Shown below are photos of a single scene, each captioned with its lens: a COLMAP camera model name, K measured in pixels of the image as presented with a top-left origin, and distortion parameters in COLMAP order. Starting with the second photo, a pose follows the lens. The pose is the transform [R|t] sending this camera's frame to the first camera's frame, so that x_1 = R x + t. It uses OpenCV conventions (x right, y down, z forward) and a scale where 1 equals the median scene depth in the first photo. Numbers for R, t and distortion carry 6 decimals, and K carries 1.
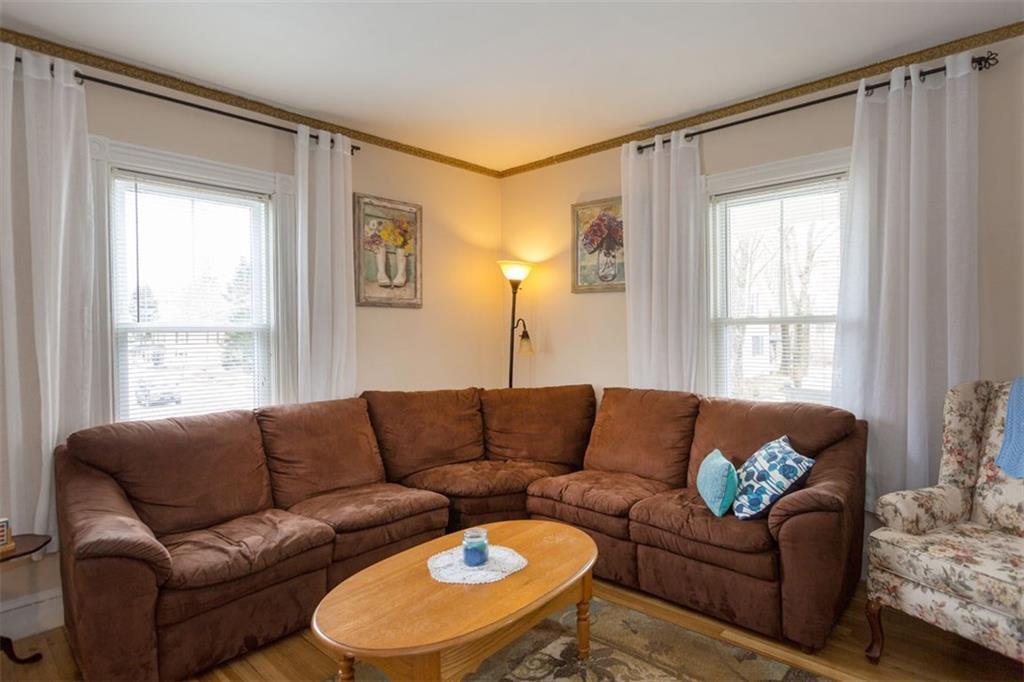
lens RADIAL K [[553.2, 0, 513.9], [0, 553.2, 336.0], [0, 0, 1]] dist [0.006817, 0.001279]
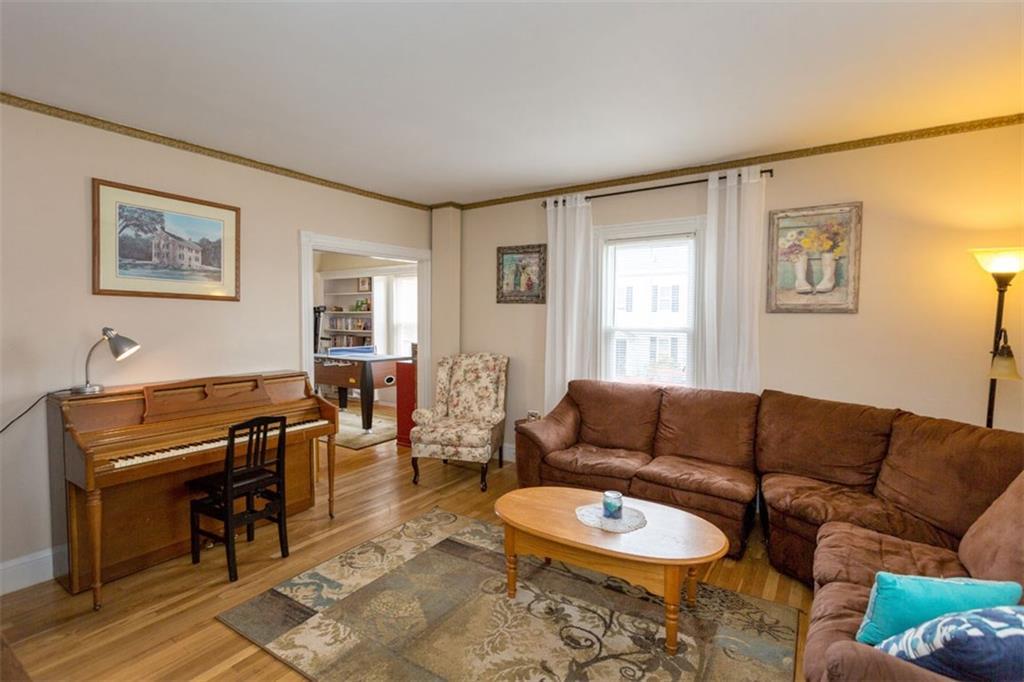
lens RADIAL K [[481.8, 0, 514.7], [0, 481.8, 340.2], [0, 0, 1]] dist [-0.002047, -0.000504]
pose [[0.162856, 0.058565, -0.984910, 0.575669], [-0.018953, 0.998238, 0.056224, -0.043079], [0.986468, 0.009510, 0.163679, 0.327619]]
